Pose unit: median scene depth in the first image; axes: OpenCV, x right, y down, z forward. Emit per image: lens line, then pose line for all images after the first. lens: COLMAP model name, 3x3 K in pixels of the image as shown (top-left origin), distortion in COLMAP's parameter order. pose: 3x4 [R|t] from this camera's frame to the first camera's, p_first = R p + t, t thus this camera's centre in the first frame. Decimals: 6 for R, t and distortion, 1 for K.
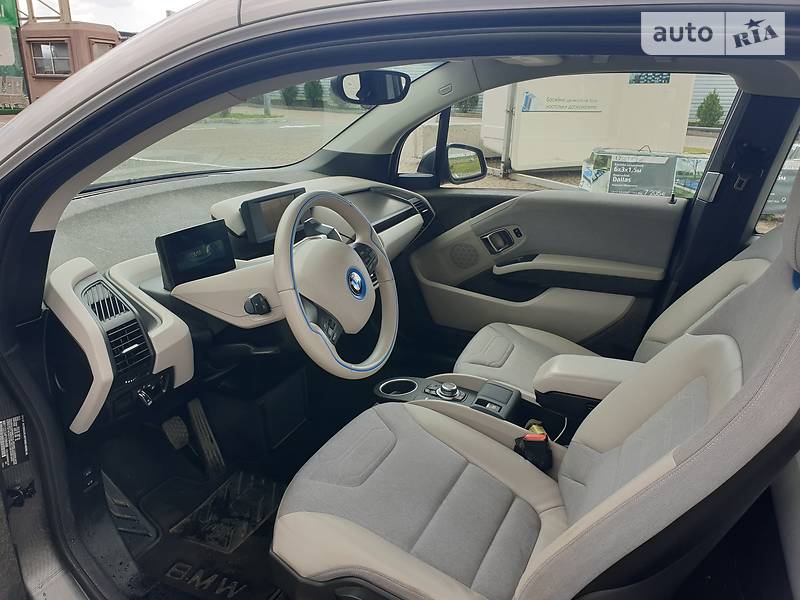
lens RADIAL K [[622.1, 0, 393.0], [0, 622.1, 304.9], [0, 0, 1]] dist [0.027787, -0.034388]
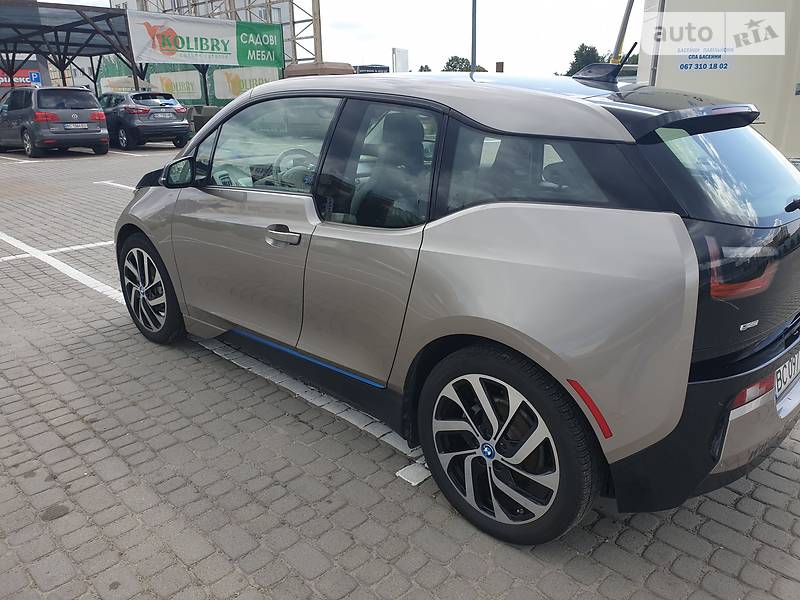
lens RADIAL K [[622.1, 0, 403.8], [0, 622.1, 298.1], [0, 0, 1]] dist [0.027787, -0.034388]
pose [[0.941710, 0.068170, -0.329448, 0.694848], [-0.080906, 0.996406, -0.025086, 0.283442], [0.326554, 0.050277, 0.943840, -0.808740]]
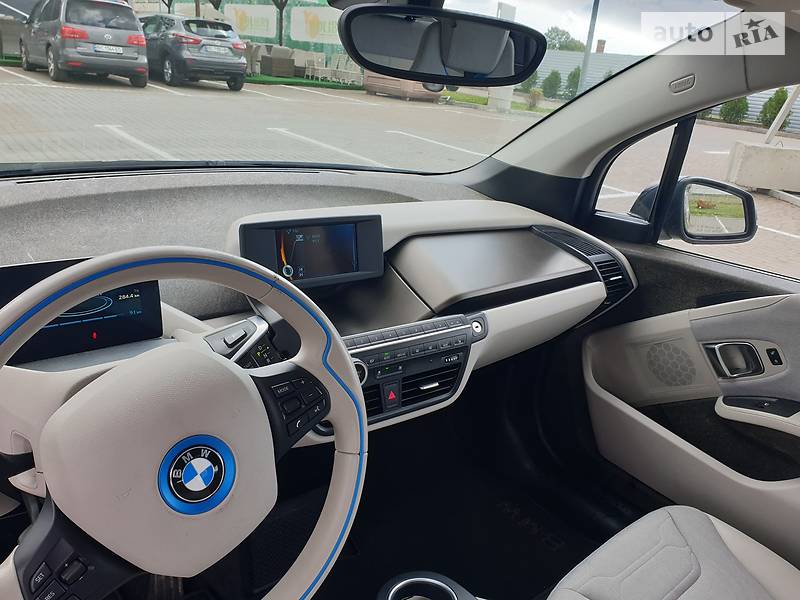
lens RADIAL K [[622.1, 0, 405.8], [0, 622.1, 295.8], [0, 0, 1]] dist [0.027787, -0.034388]
pose [[0.888805, 0.223608, -0.400032, 0.116233], [-0.227972, 0.972951, 0.037339, -0.109770], [0.397561, 0.058009, 0.915740, 0.356031]]
